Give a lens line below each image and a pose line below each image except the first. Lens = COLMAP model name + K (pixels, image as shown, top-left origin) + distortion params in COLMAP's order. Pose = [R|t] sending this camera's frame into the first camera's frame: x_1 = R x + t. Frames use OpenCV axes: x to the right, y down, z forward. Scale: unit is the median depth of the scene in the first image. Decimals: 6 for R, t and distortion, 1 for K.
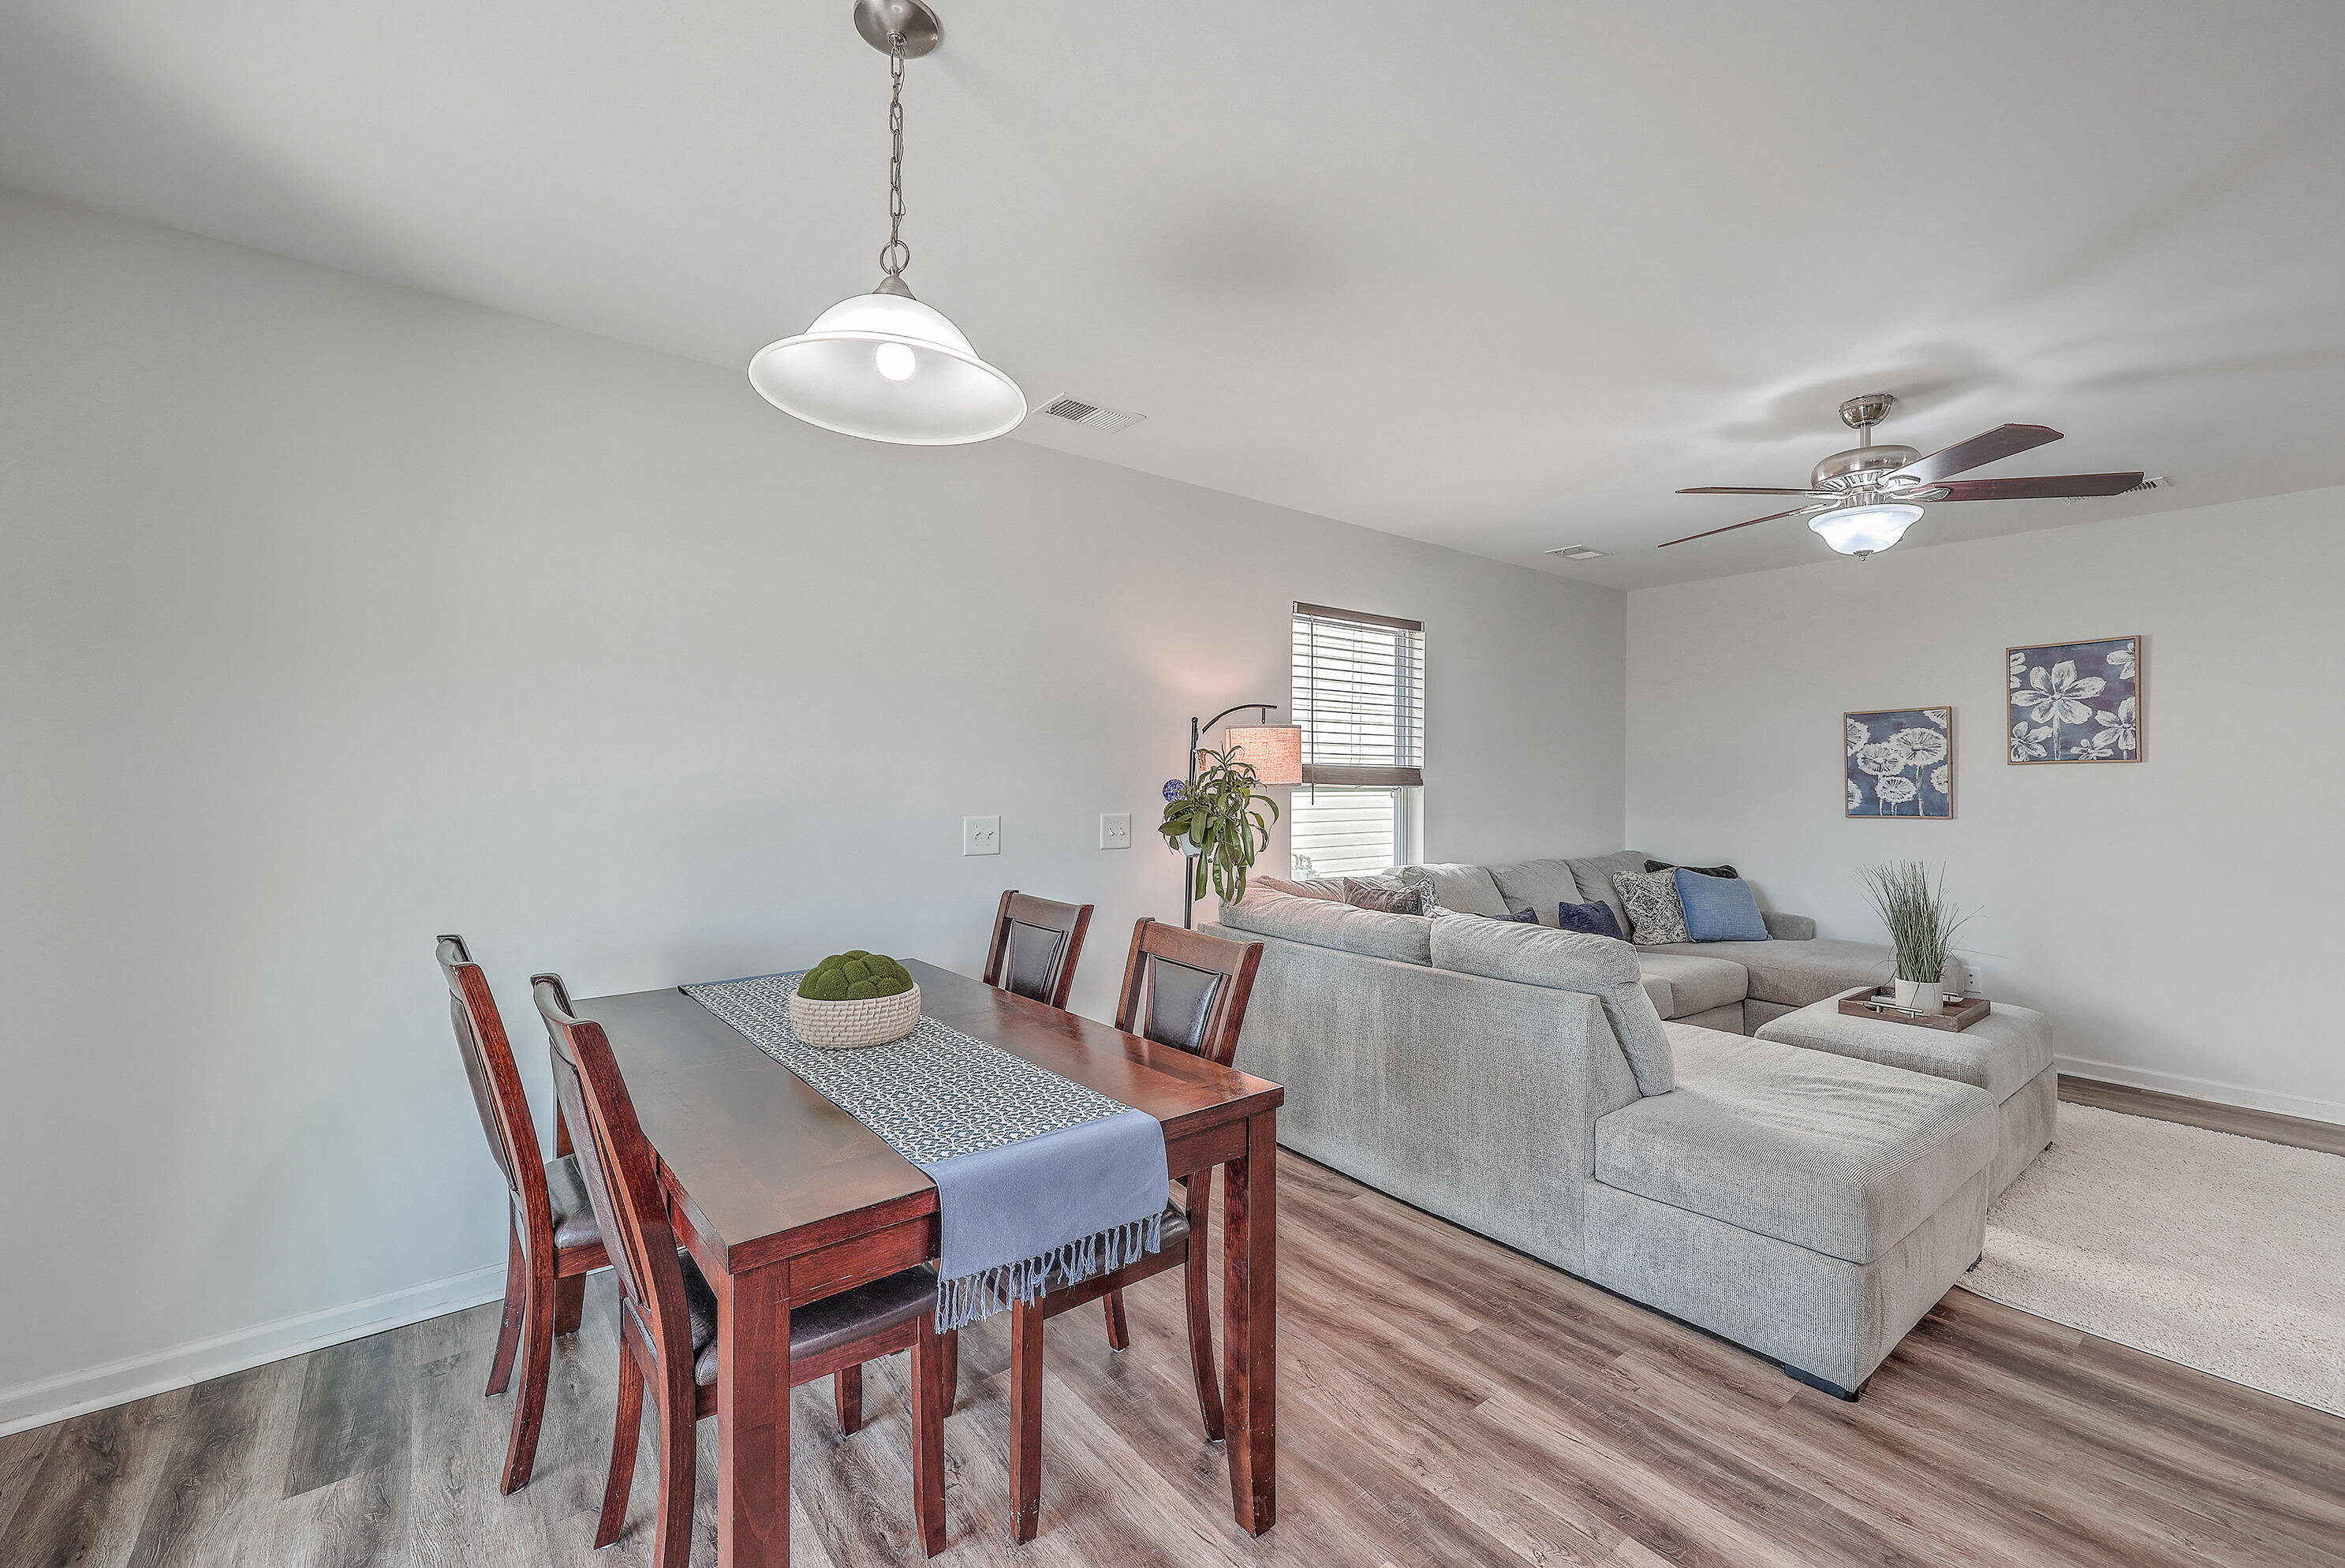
lens RADIAL K [[958.5, 0, 1190.7], [0, 958.5, 781.8], [0, 0, 1]] dist [-0.011894, 0.002279]
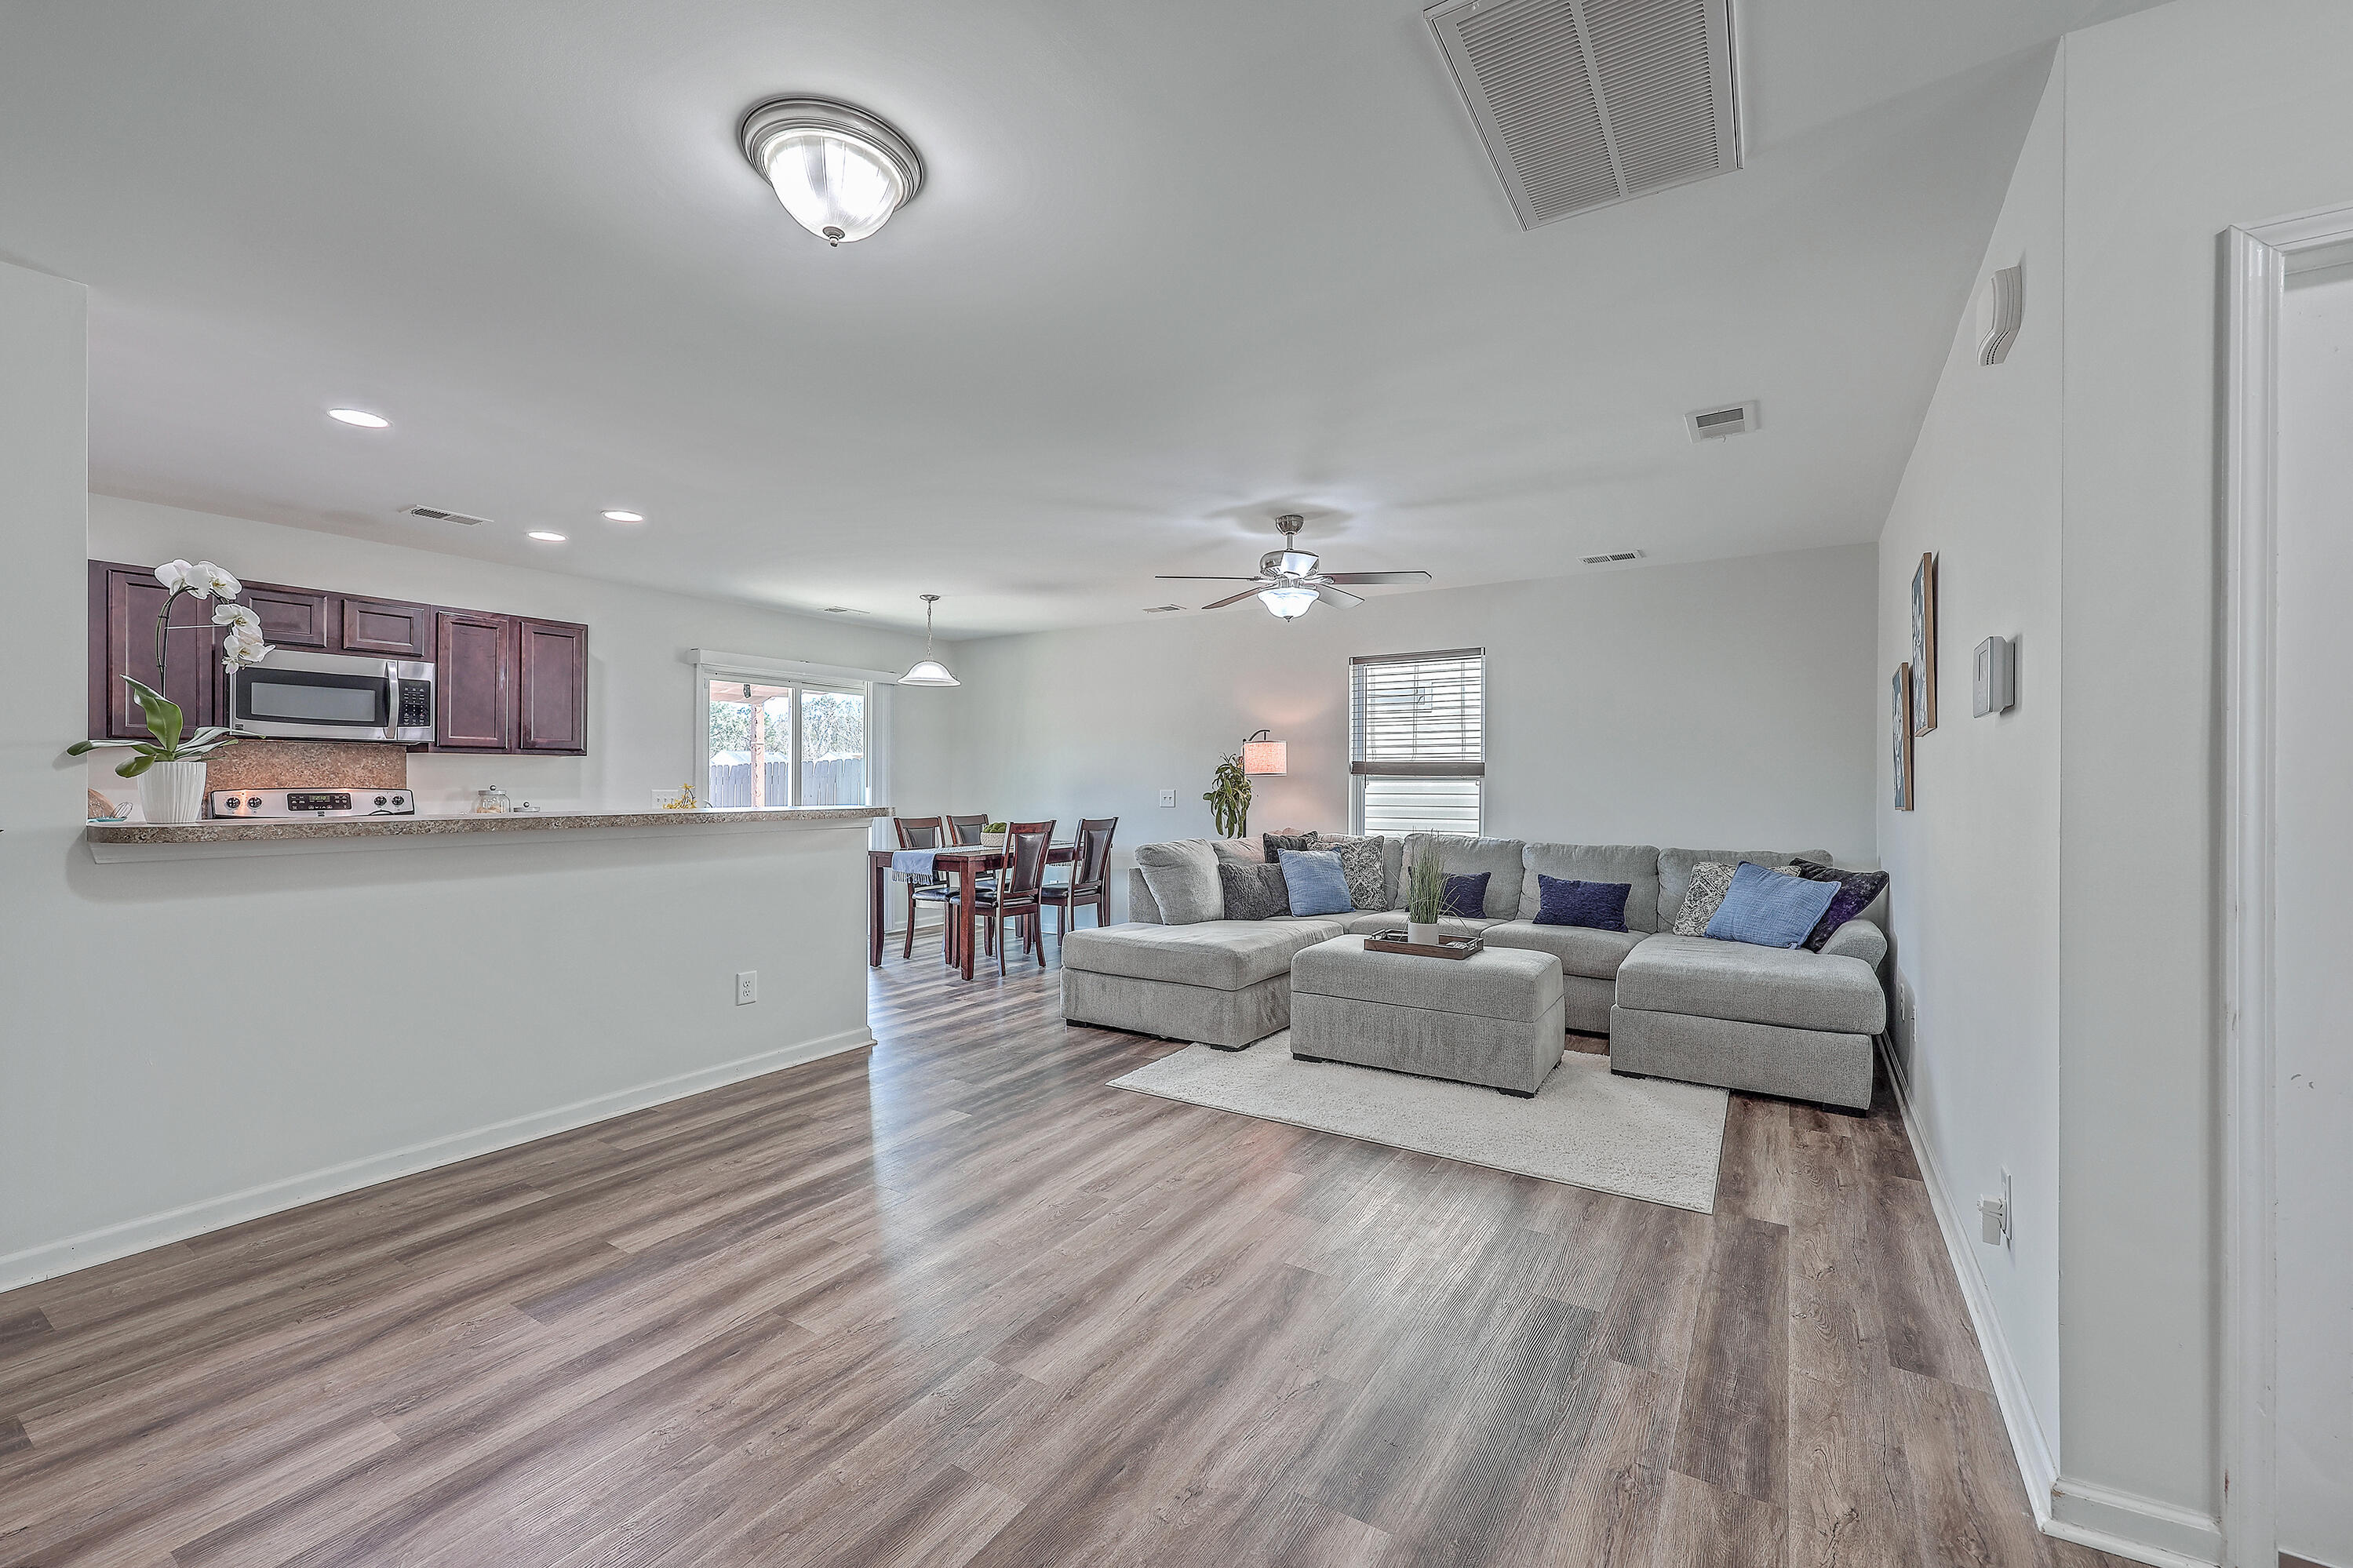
lens RADIAL K [[961.7, 0, 1190.7], [0, 961.7, 786.7], [0, 0, 1]] dist [-0.011894, 0.002279]
pose [[0.345495, -0.001583, -0.938419, 1.385377], [-0.006146, 0.999973, -0.003949, 0.027580], [0.938401, 0.007132, 0.345476, 0.206349]]
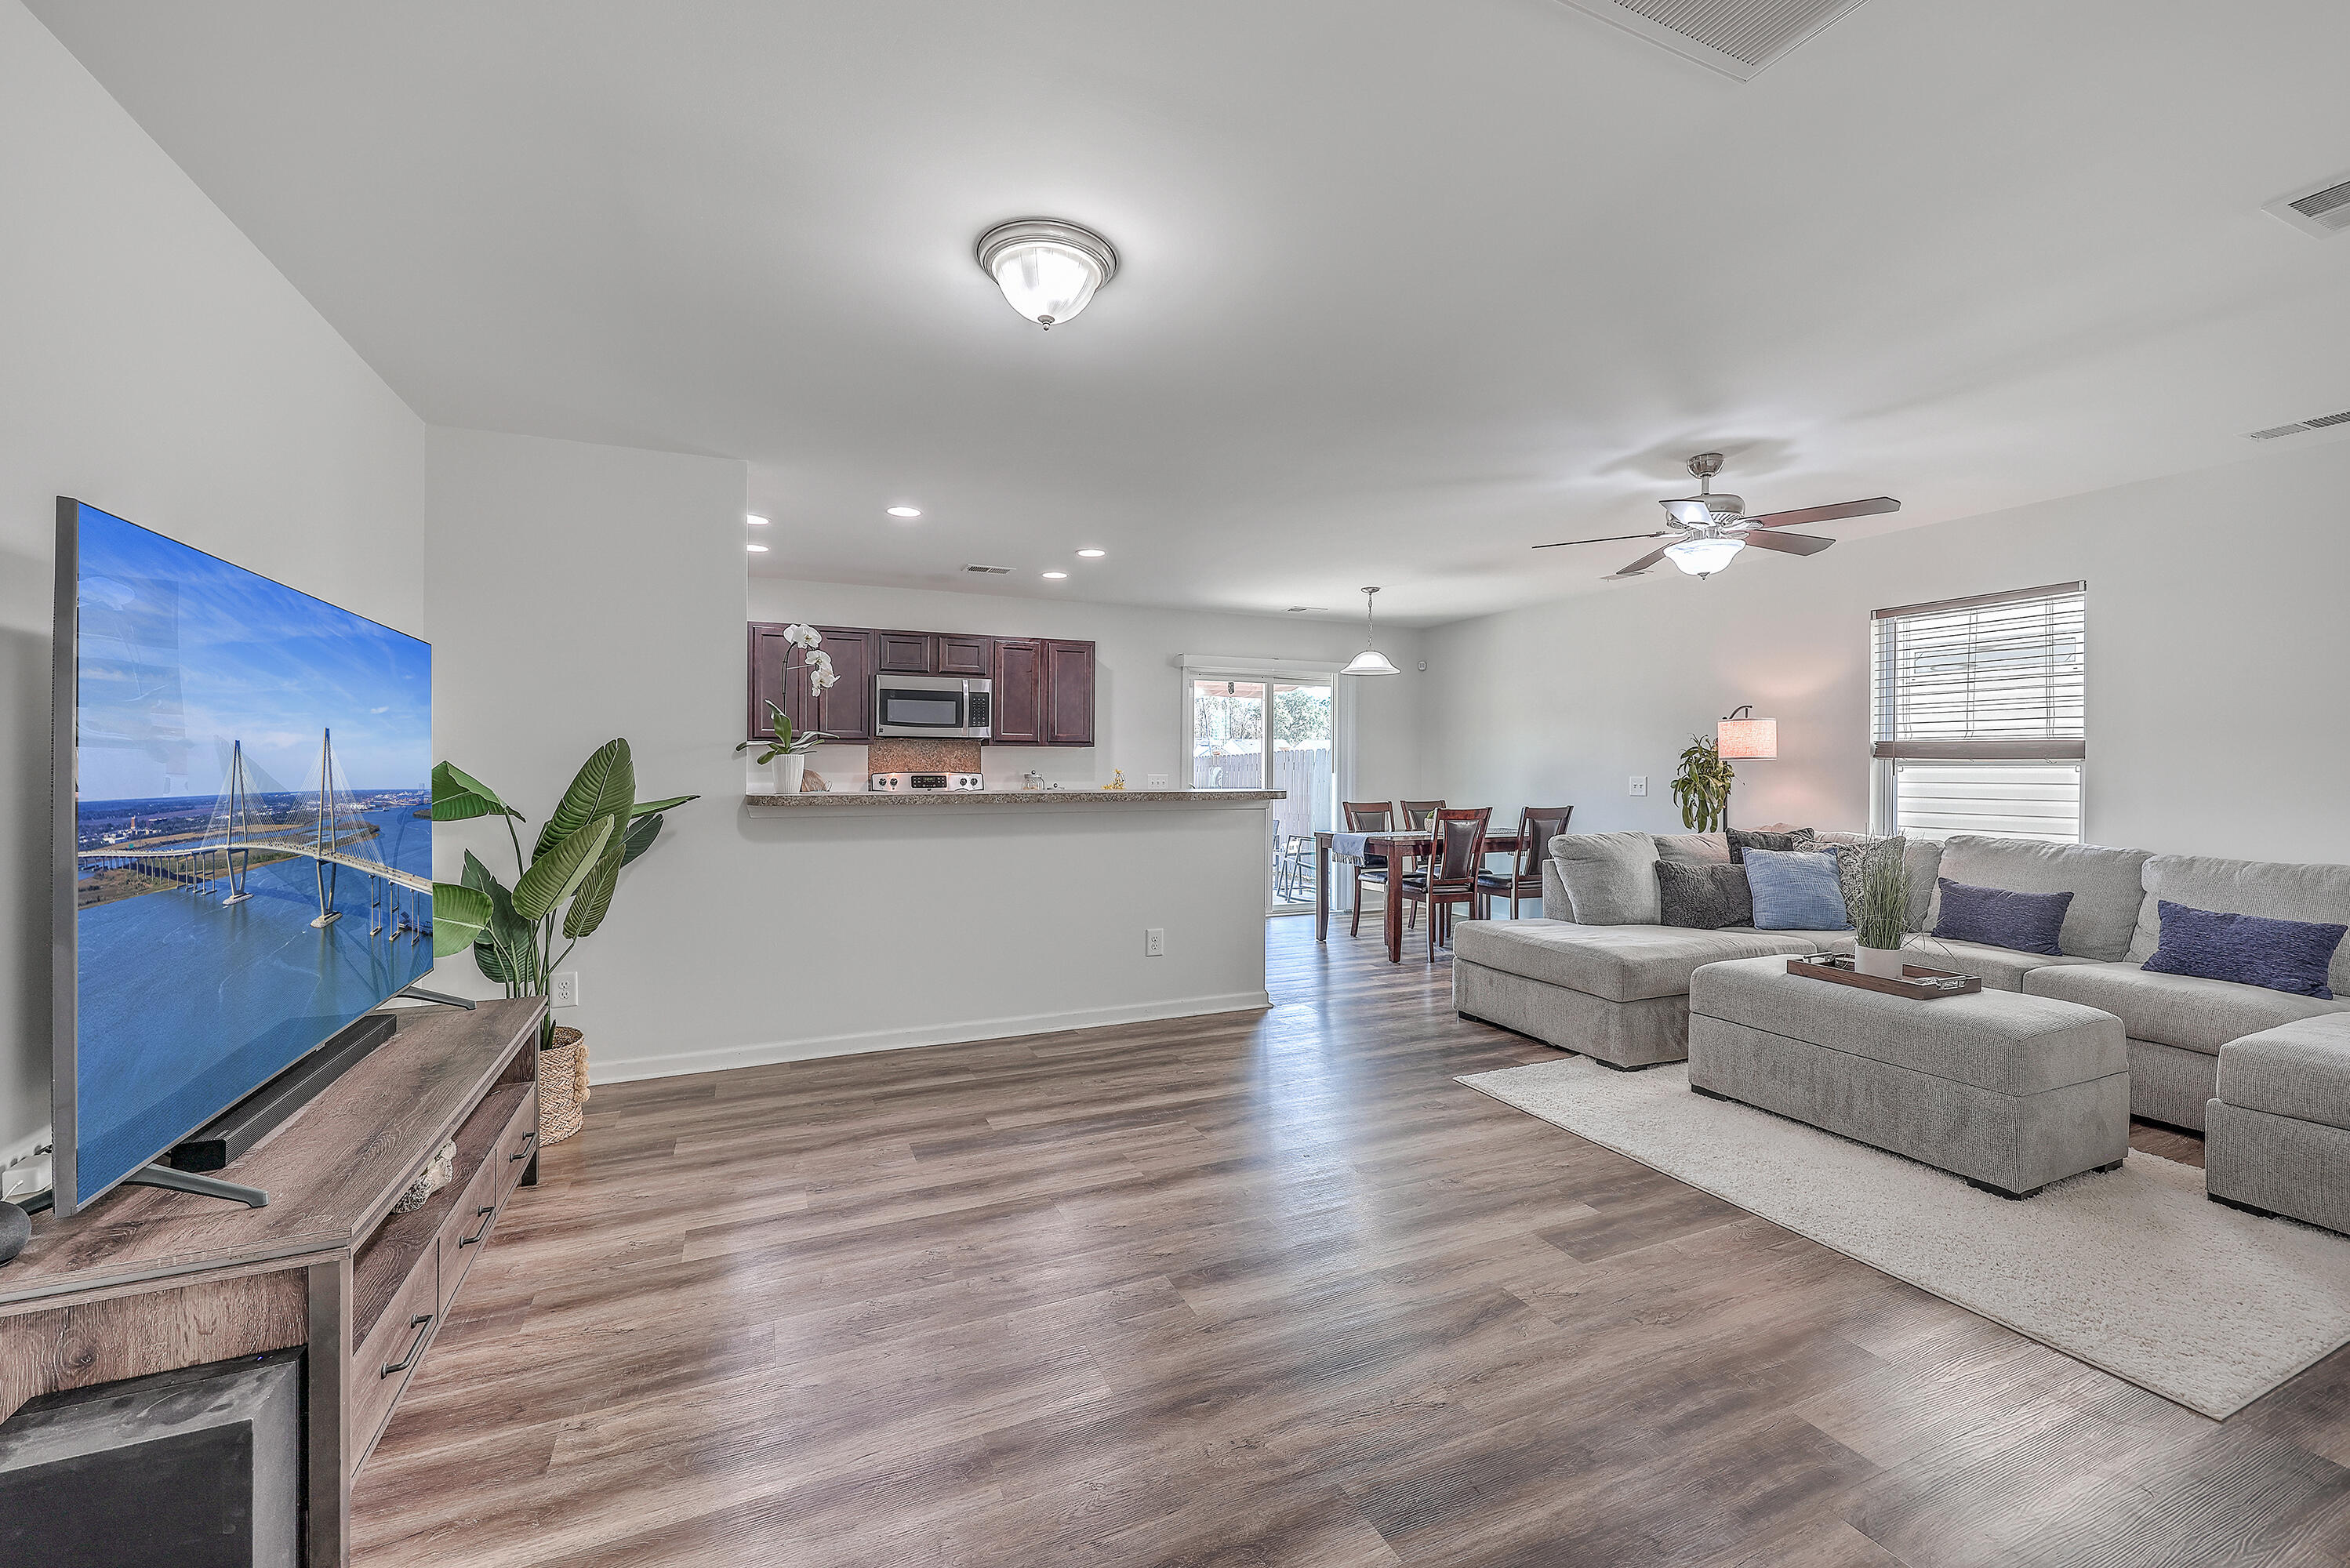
lens RADIAL K [[960.5, 0, 1173.0], [0, 960.5, 777.4], [0, 0, 1]] dist [-0.011894, 0.002279]
pose [[-0.242928, 0.002924, -0.970040, 1.420955], [-0.010115, 0.999933, 0.005547, 0.026803], [0.969992, 0.011160, -0.242882, 0.400442]]
